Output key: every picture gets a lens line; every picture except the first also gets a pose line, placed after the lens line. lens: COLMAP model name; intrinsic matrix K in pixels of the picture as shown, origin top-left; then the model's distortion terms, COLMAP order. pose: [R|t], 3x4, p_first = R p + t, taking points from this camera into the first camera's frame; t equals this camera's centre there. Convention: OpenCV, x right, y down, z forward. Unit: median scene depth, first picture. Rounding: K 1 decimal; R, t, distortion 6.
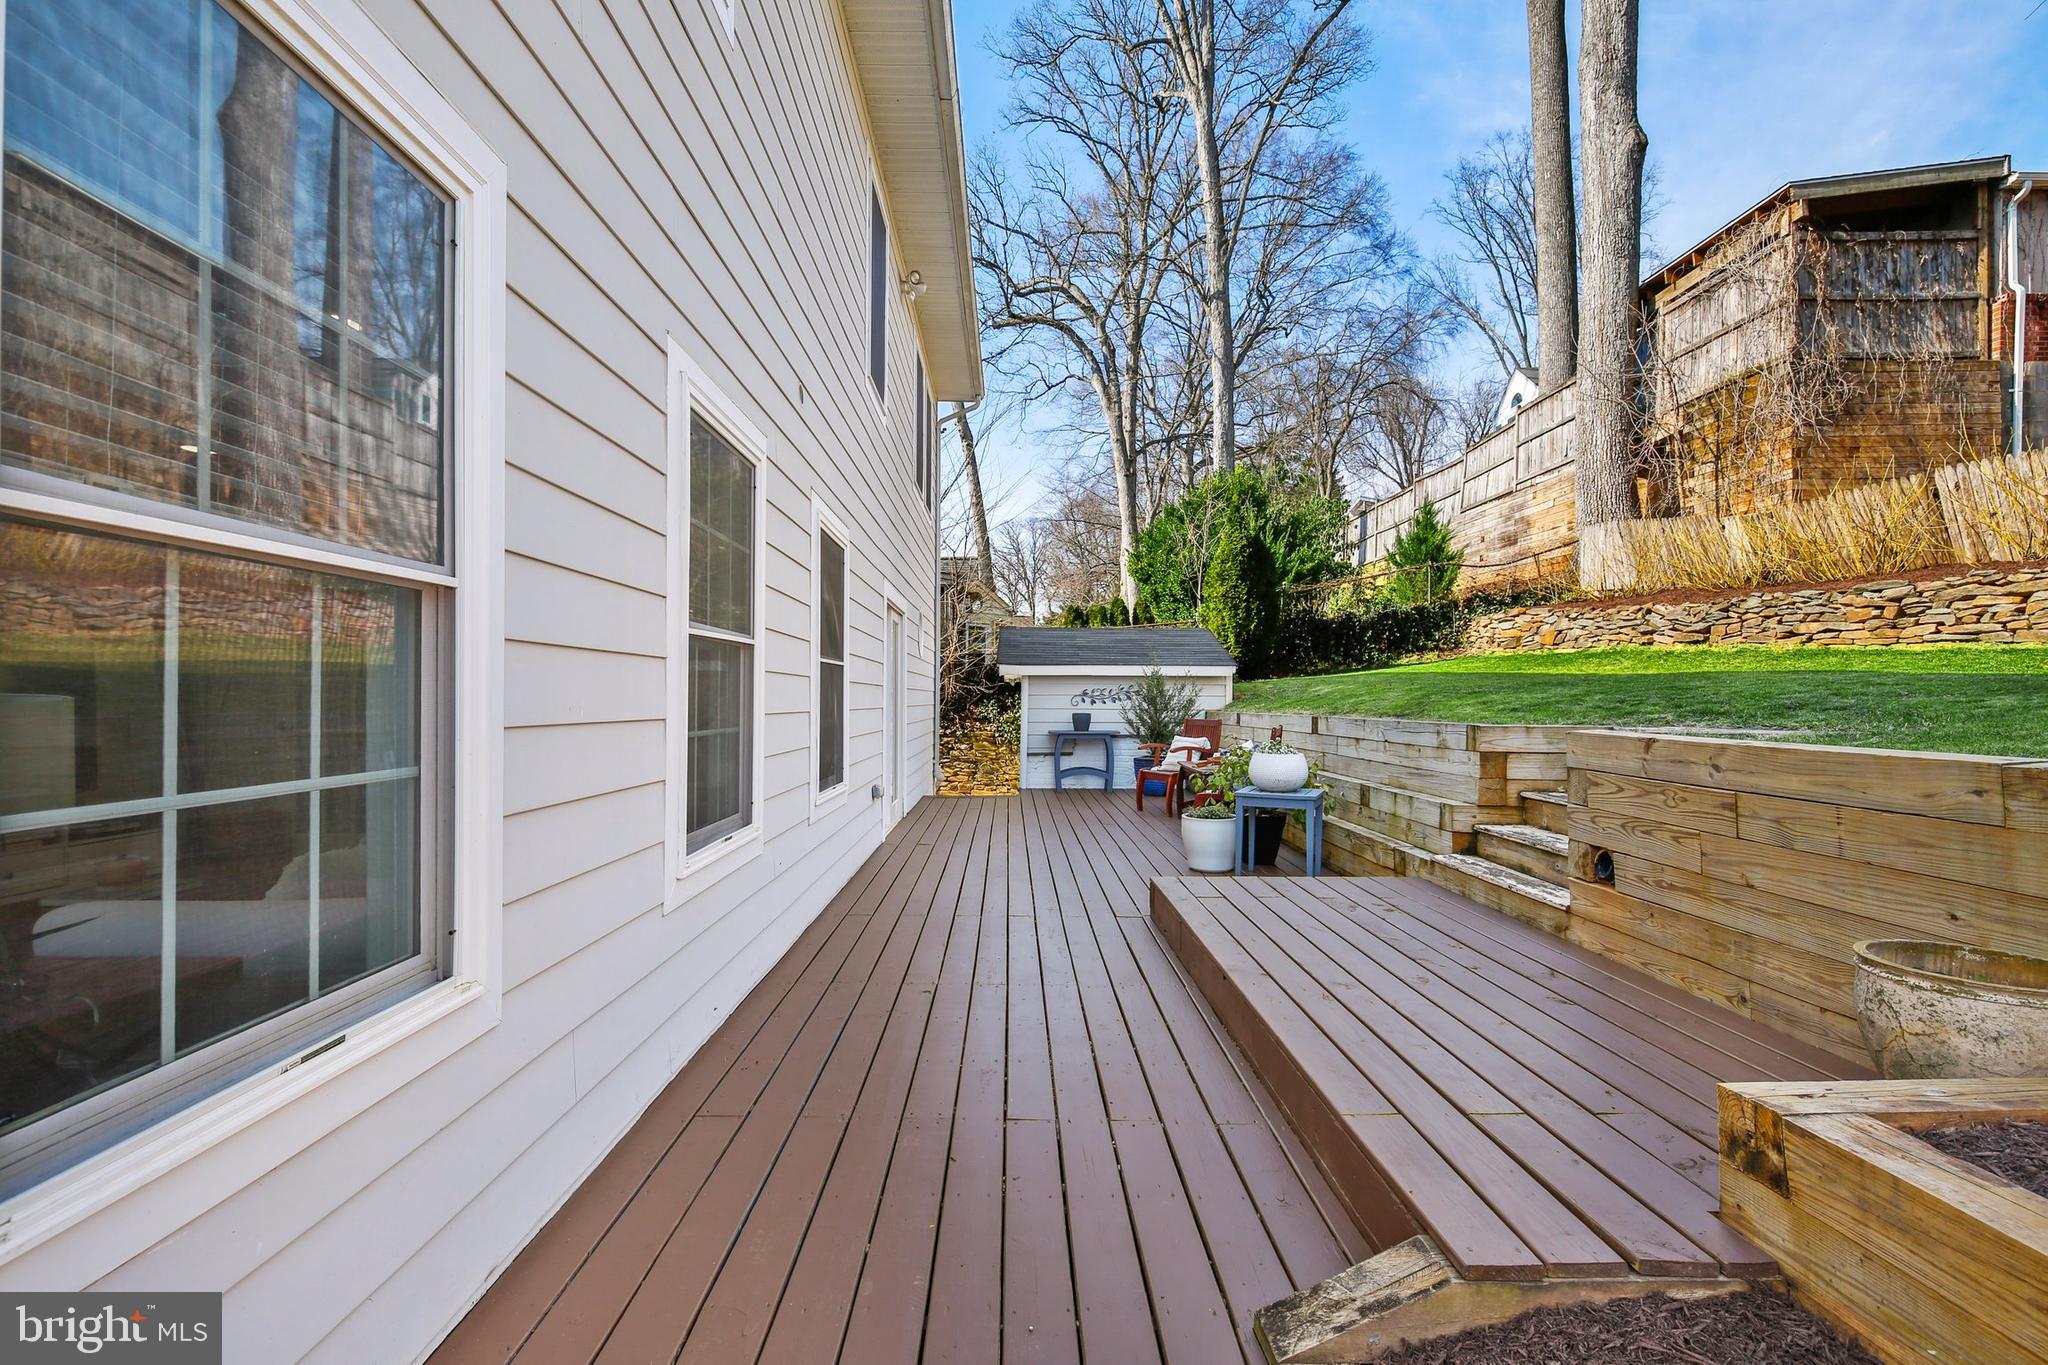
lens RADIAL K [[939.5, 0, 1057.9], [0, 939.5, 703.8], [0, 0, 1]] dist [0.010165, -0.002689]
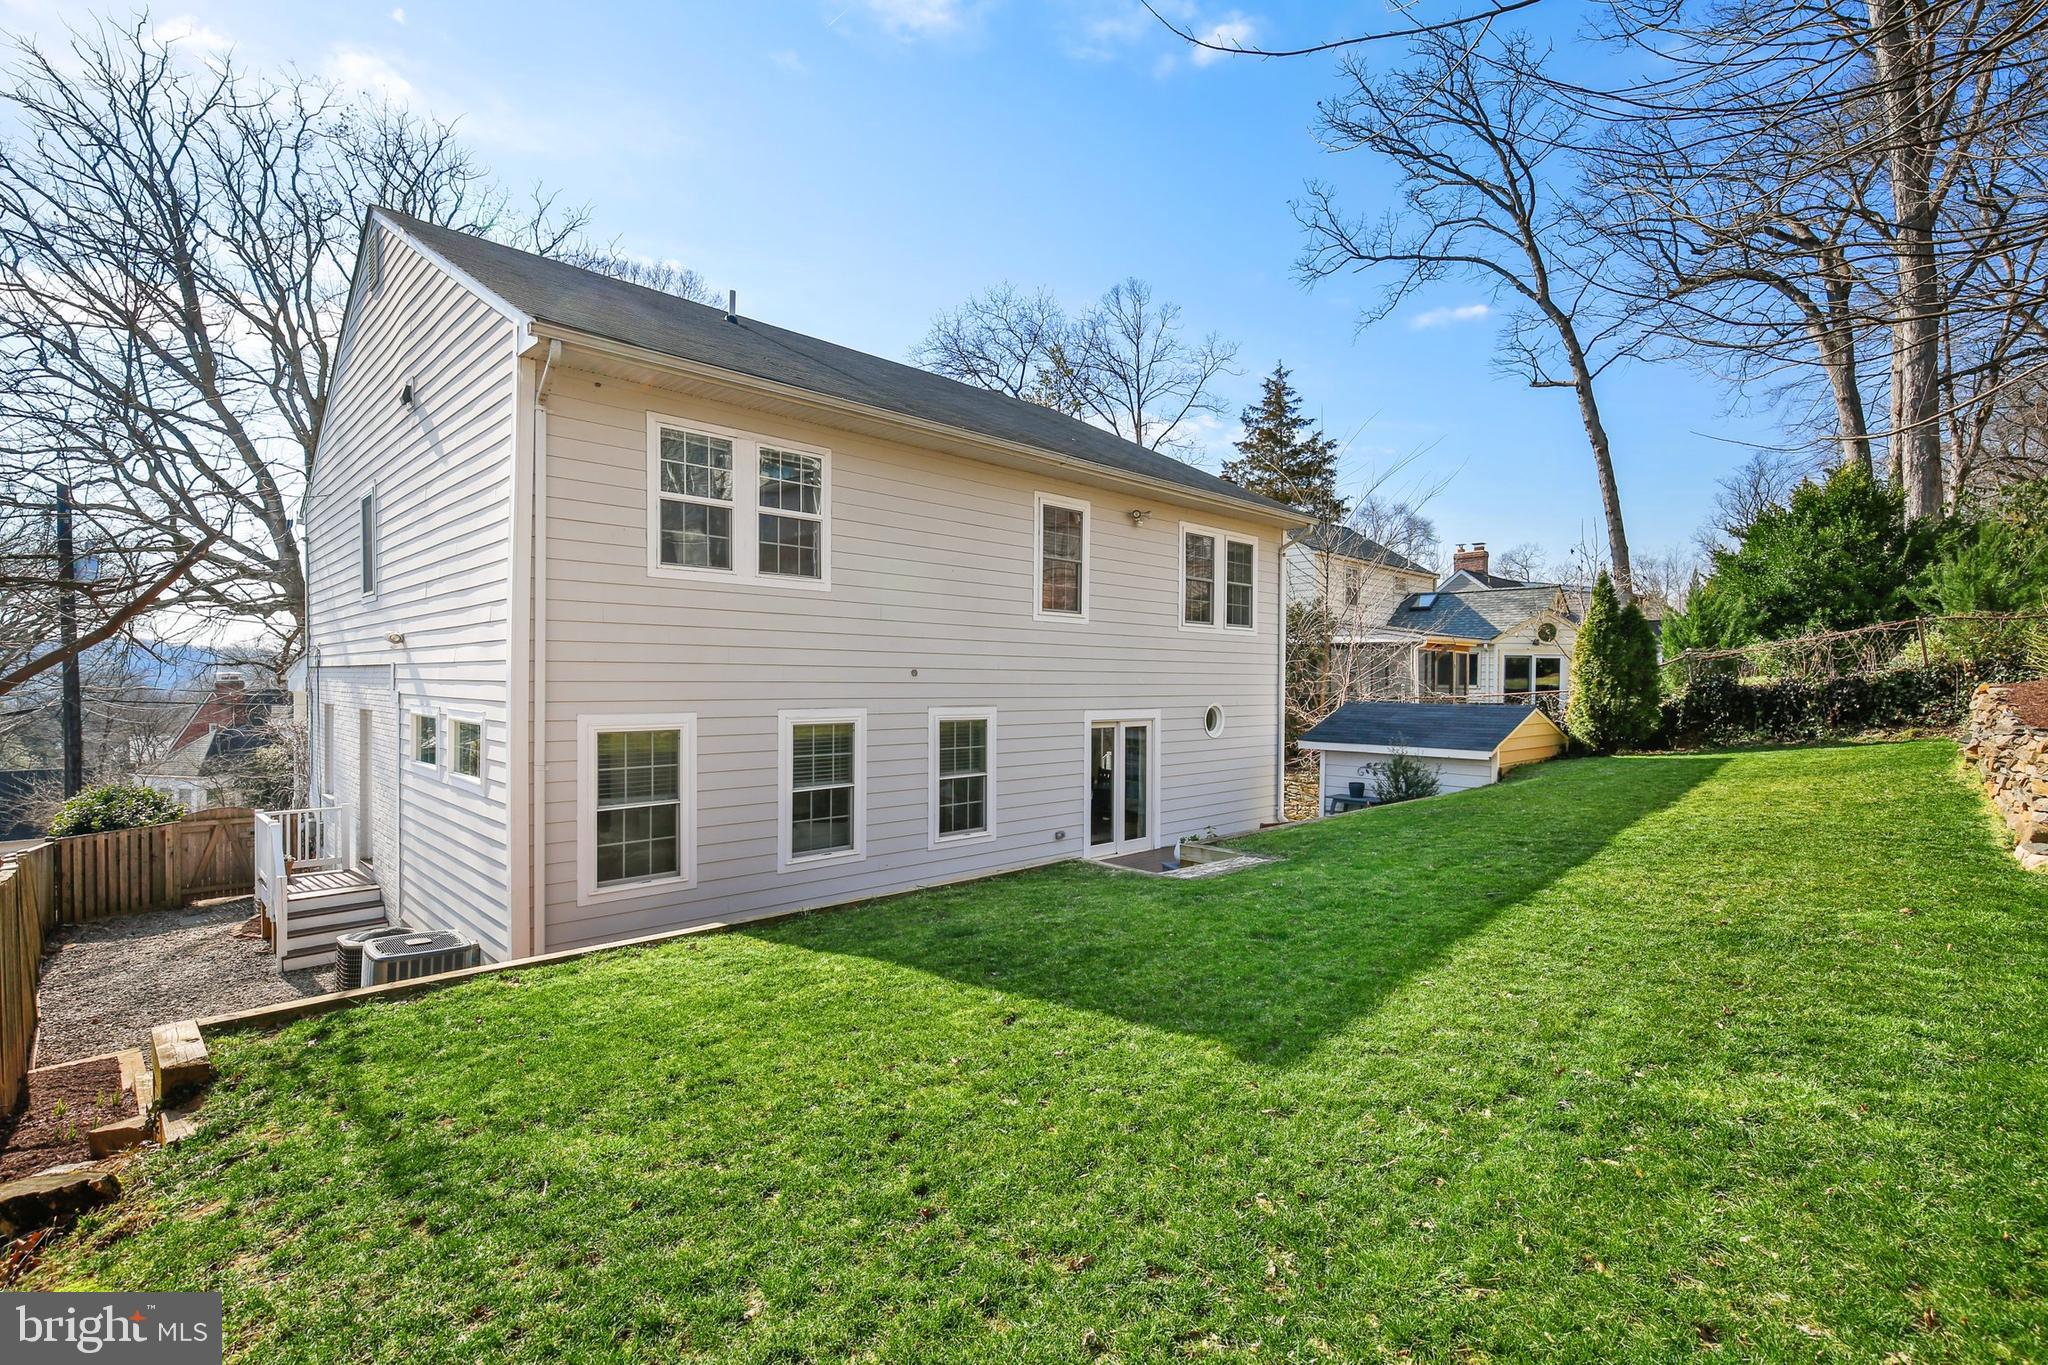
lens RADIAL K [[939.5, 0, 1011.2], [0, 939.5, 686.3], [0, 0, 1]] dist [0.010165, -0.002689]
pose [[0.656782, 0.005432, -0.754061, 0.500679], [-0.004449, 0.999985, 0.003329, -0.090416], [0.754067, 0.001168, 0.656796, -0.129264]]
